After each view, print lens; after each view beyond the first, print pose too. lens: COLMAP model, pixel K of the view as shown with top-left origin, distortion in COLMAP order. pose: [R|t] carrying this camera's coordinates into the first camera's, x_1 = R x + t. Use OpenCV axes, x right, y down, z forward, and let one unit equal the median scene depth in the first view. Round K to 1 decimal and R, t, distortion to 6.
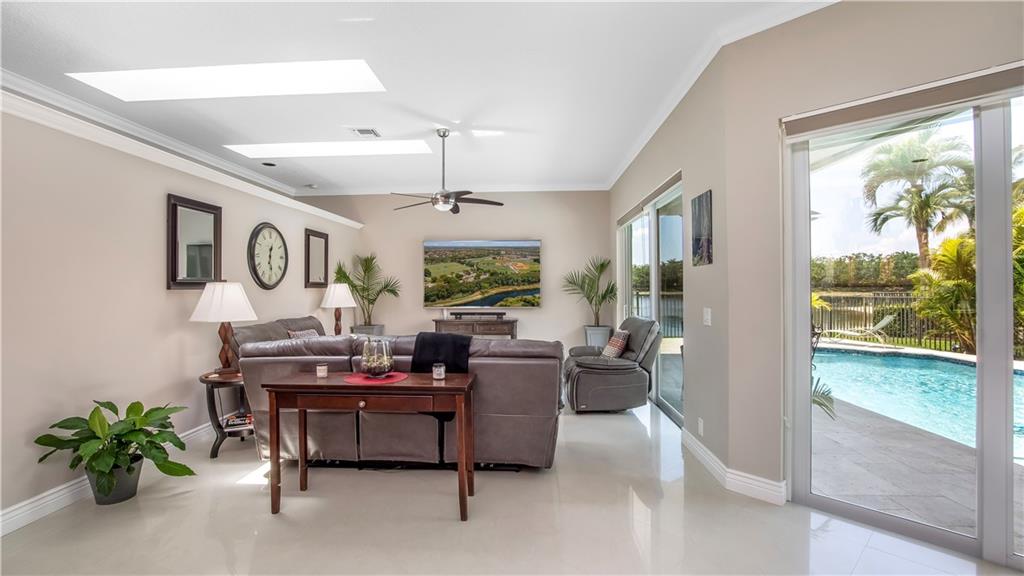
lens RADIAL K [[464.6, 0, 512.0], [0, 464.6, 288.0], [0, 0, 1]] dist [-0.027236, 0.001225]
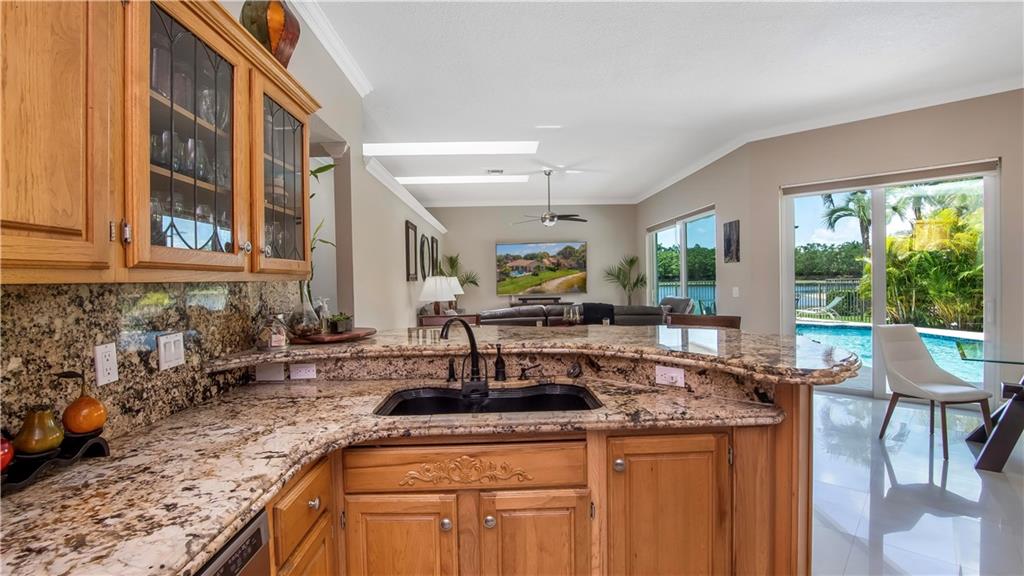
lens RADIAL K [[466.9, 0, 514.3], [0, 466.9, 289.6], [0, 0, 1]] dist [-0.021780, 0.000008]
pose [[0.997074, -0.014079, 0.075139, -0.288620], [0.012584, 0.999714, 0.020327, 0.002842], [-0.075404, -0.019322, 0.996966, -0.364684]]
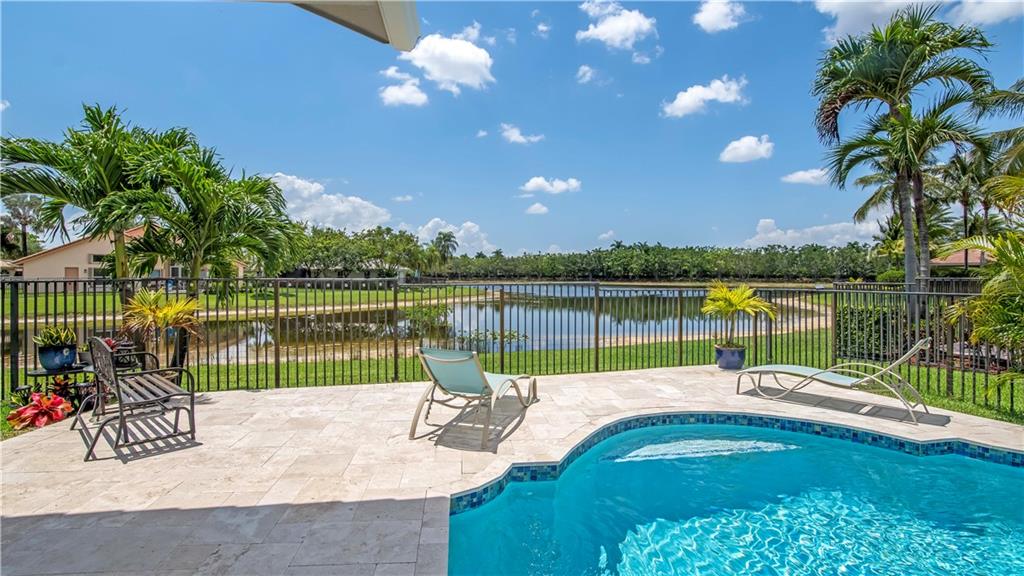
lens RADIAL K [[477.9, 0, 514.5], [0, 477.9, 271.4], [0, 0, 1]] dist [-0.024543, 0.000871]
pose [[0.988425, 0.009477, 0.151414, 0.679457], [-0.007807, 0.999902, -0.011615, 0.011427], [-0.151509, 0.010299, 0.988402, 1.087062]]
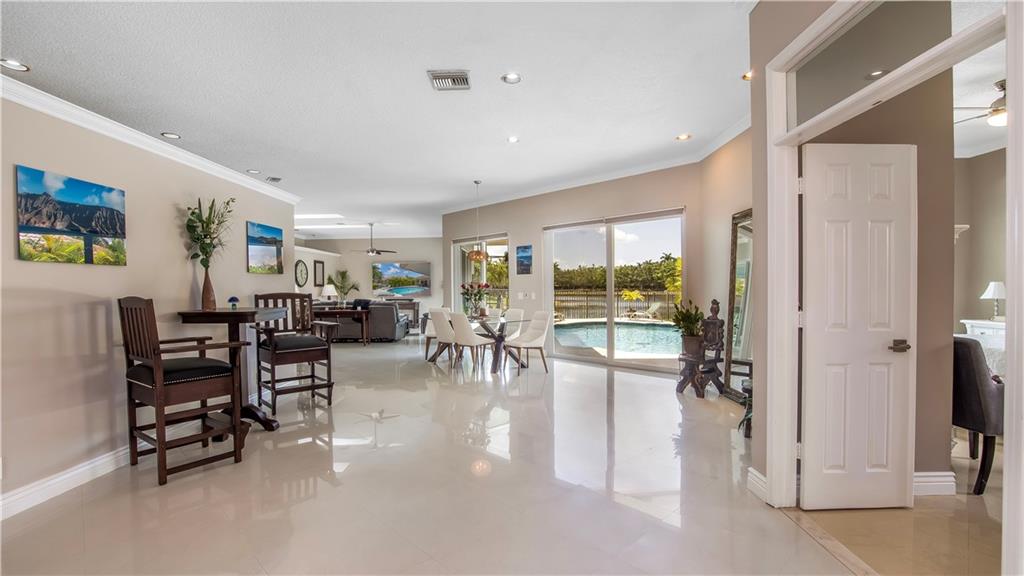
lens RADIAL K [[468.0, 0, 510.8], [0, 468.0, 297.9], [0, 0, 1]] dist [-0.026490, 0.034240]
pose [[0.999713, -0.003734, 0.023659, 0.421983], [0.003264, 0.999797, 0.019869, 0.011676], [-0.023728, -0.019786, 0.999523, -1.200484]]
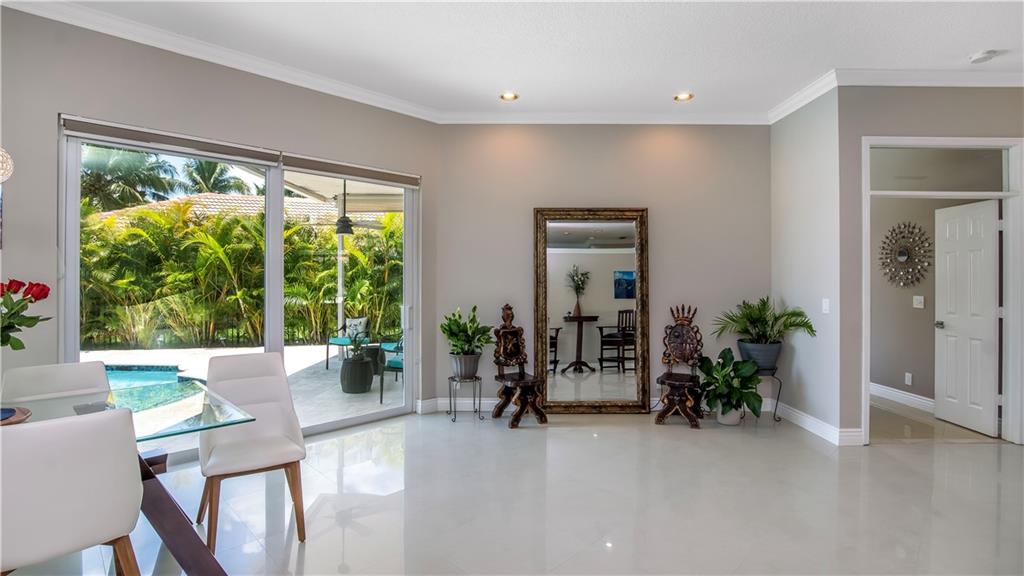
lens RADIAL K [[473.7, 0, 510.5], [0, 473.7, 283.2], [0, 0, 1]] dist [-0.035972, 0.000673]
pose [[-0.027547, 0.000058, 0.999620, 0.087830], [-0.000647, 1.000000, -0.000076, -0.000135], [-0.999620, -0.000649, -0.027547, -0.311808]]
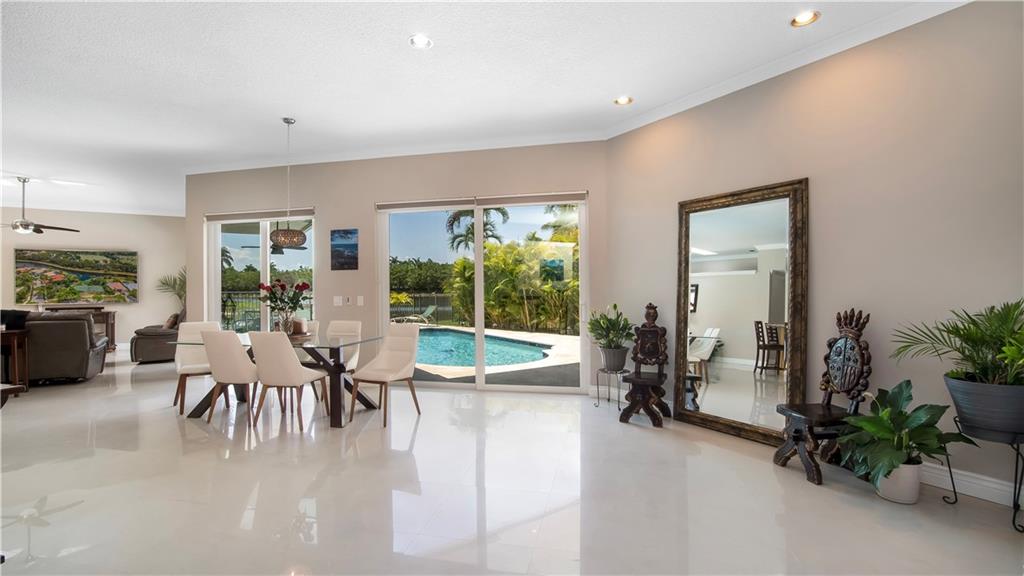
lens RADIAL K [[464.6, 0, 512.0], [0, 464.6, 288.0], [0, 0, 1]] dist [-0.027236, 0.001225]
pose [[0.821787, 0.000156, 0.569795, 0.238179], [0.003039, 0.999985, -0.004657, 0.011857], [-0.569786, 0.005559, 0.821774, -0.802647]]
